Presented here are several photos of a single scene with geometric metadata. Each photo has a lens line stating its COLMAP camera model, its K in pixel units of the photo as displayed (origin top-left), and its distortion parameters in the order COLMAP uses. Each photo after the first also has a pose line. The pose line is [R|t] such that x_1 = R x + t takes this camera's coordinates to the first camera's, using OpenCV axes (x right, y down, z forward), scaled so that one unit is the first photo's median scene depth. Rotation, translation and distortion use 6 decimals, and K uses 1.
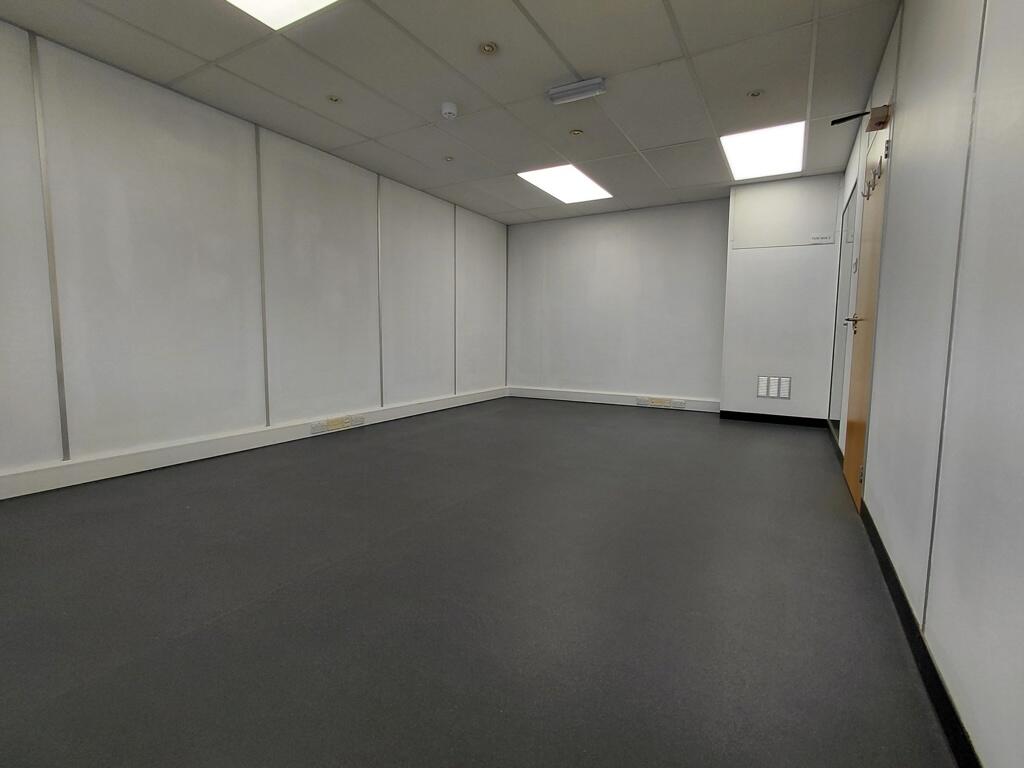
lens RADIAL K [[474.7, 0, 516.2], [0, 474.7, 382.0], [0, 0, 1]] dist [0.000105, 0.000229]
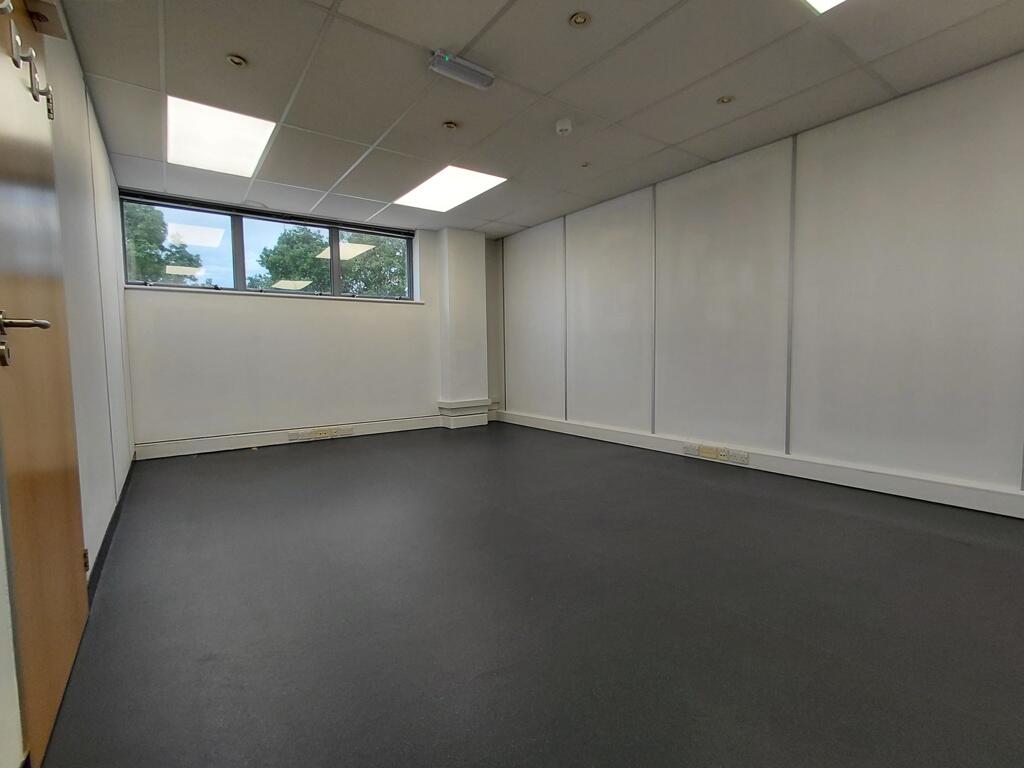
lens RADIAL K [[474.7, 0, 516.2], [0, 474.7, 382.0], [0, 0, 1]] dist [0.000105, 0.000229]
pose [[-0.392938, 0.051524, -0.918121, 0.645004], [-0.082648, 0.992409, 0.091065, -0.106123], [0.915844, 0.111663, -0.385697, 1.077954]]
